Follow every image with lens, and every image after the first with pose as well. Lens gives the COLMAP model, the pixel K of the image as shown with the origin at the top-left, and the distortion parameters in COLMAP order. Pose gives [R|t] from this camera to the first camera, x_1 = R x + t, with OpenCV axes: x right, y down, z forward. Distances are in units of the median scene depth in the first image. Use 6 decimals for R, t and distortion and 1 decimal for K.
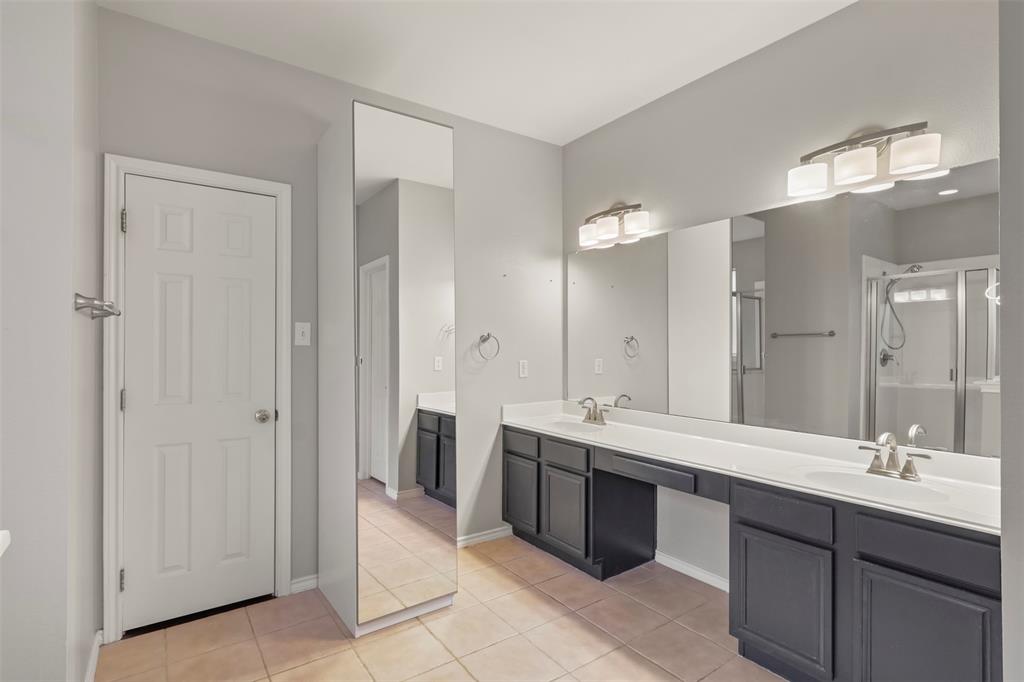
lens RADIAL K [[494.8, 0, 501.4], [0, 494.8, 342.9], [0, 0, 1]] dist [-0.000560, 0.000328]
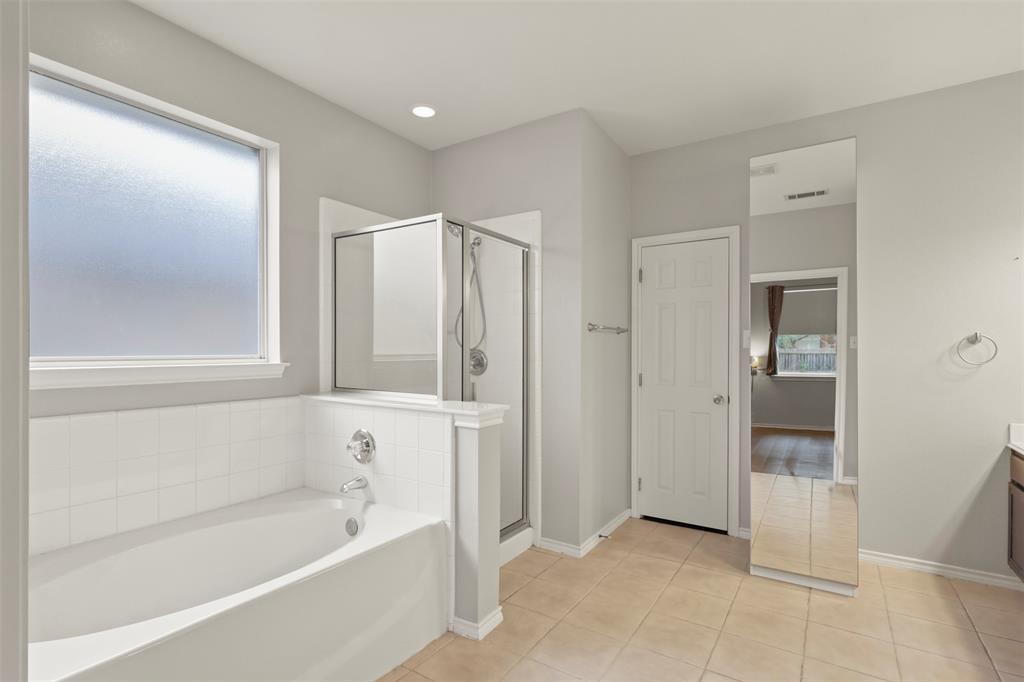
lens RADIAL K [[494.8, 0, 501.4], [0, 494.8, 342.9], [0, 0, 1]] dist [-0.000560, 0.000328]
pose [[0.362929, -0.010706, -0.931755, 0.629707], [0.004915, 0.999942, -0.009575, 0.000800], [0.931804, -0.001104, 0.362960, -0.069559]]
